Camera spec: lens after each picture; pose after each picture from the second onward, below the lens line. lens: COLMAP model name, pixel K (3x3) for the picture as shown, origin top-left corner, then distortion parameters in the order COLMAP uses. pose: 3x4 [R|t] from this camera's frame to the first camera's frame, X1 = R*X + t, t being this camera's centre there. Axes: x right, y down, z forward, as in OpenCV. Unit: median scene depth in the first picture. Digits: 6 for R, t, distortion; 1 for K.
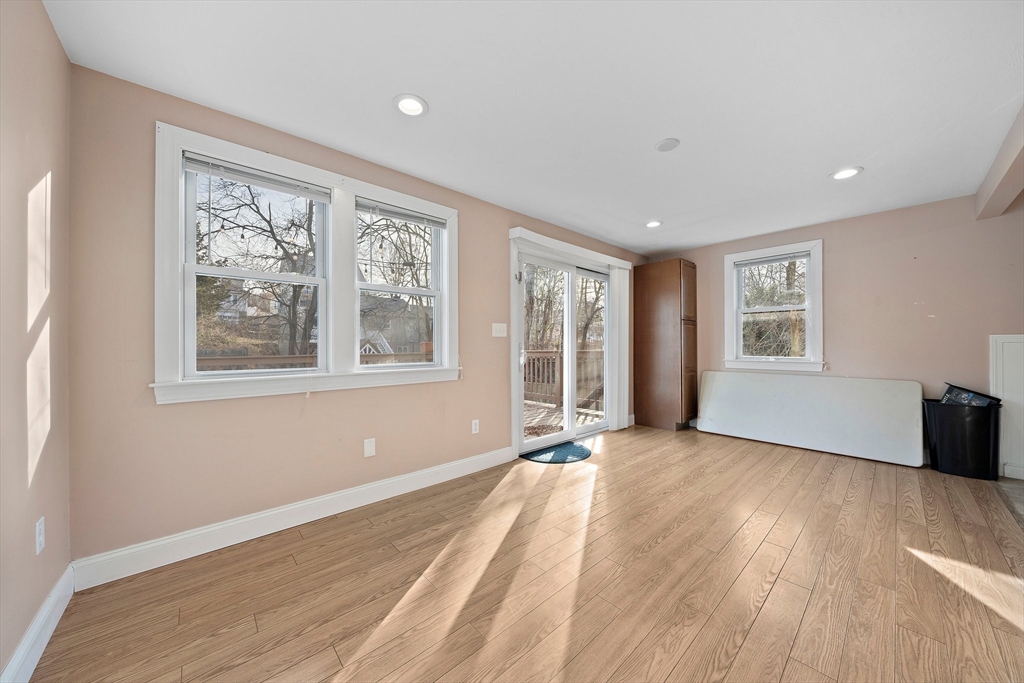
lens RADIAL K [[352.5, 0, 503.6], [0, 352.5, 342.7], [0, 0, 1]] dist [-0.005042, 0.000137]
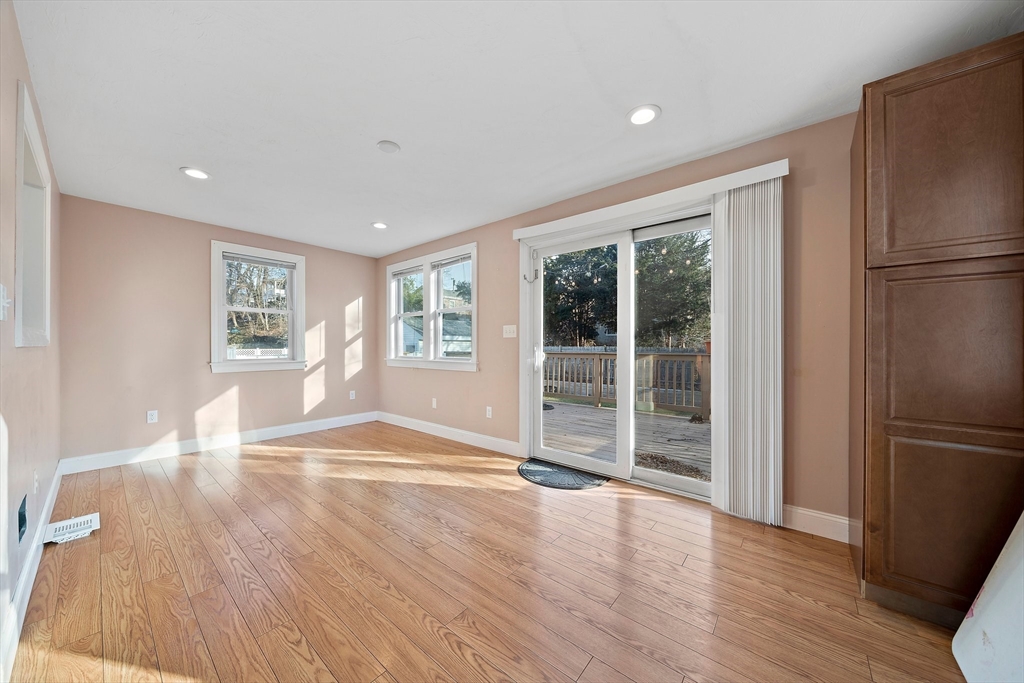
lens RADIAL K [[352.5, 0, 507.2], [0, 352.5, 344.8], [0, 0, 1]] dist [-0.005042, 0.000137]
pose [[0.140186, 0.002643, -0.990122, 1.101182], [0.007768, 0.999963, 0.003769, 0.001486], [0.990095, -0.008219, 0.140160, 0.869971]]
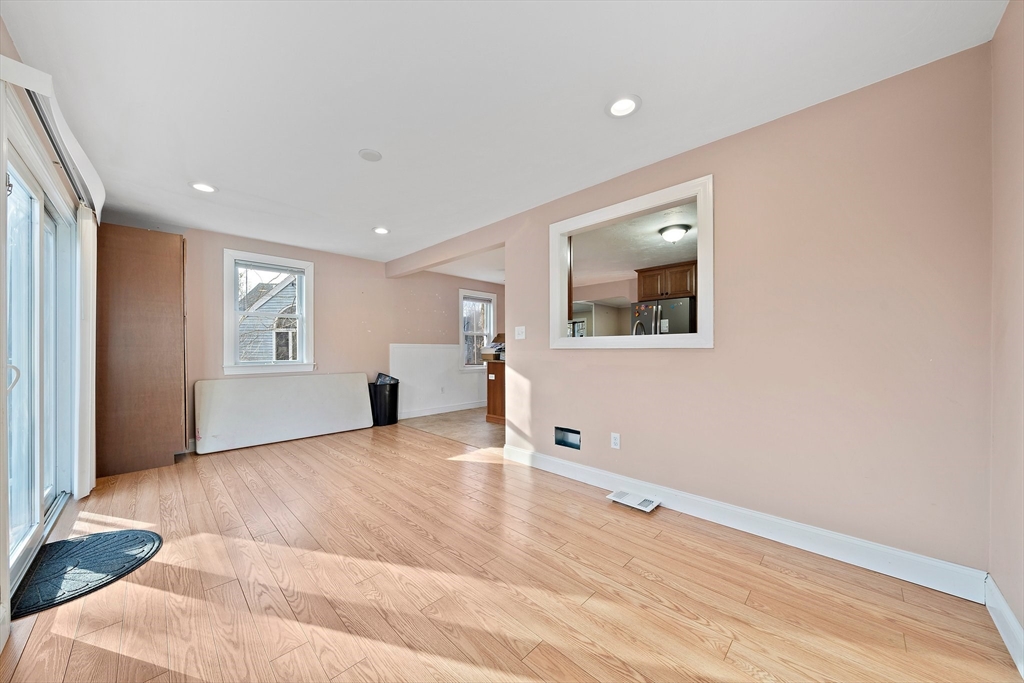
lens RADIAL K [[352.5, 0, 509.0], [0, 352.5, 348.7], [0, 0, 1]] dist [-0.005042, 0.000137]
pose [[-0.069507, 0.002209, 0.997579, -0.435160], [-0.005224, 0.999983, -0.002578, 0.004490], [-0.997568, -0.005391, -0.069495, 0.485119]]
